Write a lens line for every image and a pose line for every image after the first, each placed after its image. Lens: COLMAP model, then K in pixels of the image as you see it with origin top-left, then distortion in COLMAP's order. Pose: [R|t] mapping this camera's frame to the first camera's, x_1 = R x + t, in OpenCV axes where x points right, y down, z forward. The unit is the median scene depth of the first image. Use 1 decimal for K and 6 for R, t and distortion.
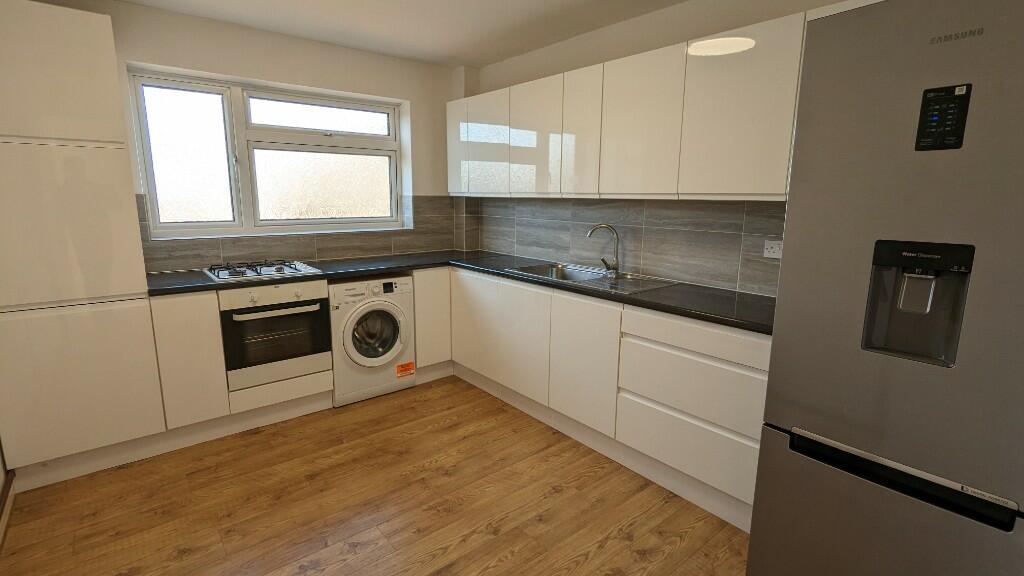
lens RADIAL K [[485.9, 0, 514.8], [0, 485.9, 287.2], [0, 0, 1]] dist [0.013962, -0.001201]
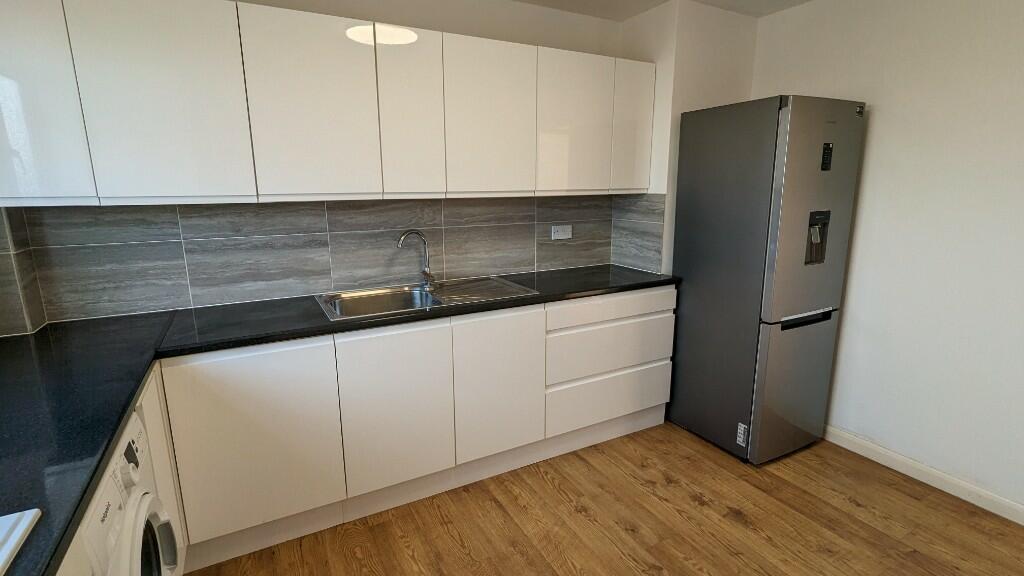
lens RADIAL K [[485.9, 0, 512.4], [0, 485.9, 286.5], [0, 0, 1]] dist [0.013962, -0.001201]
pose [[0.193598, -0.216613, 0.956869, -0.640620], [0.191769, 0.964863, 0.179623, -0.166724], [-0.962156, 0.148723, 0.228335, 0.731878]]
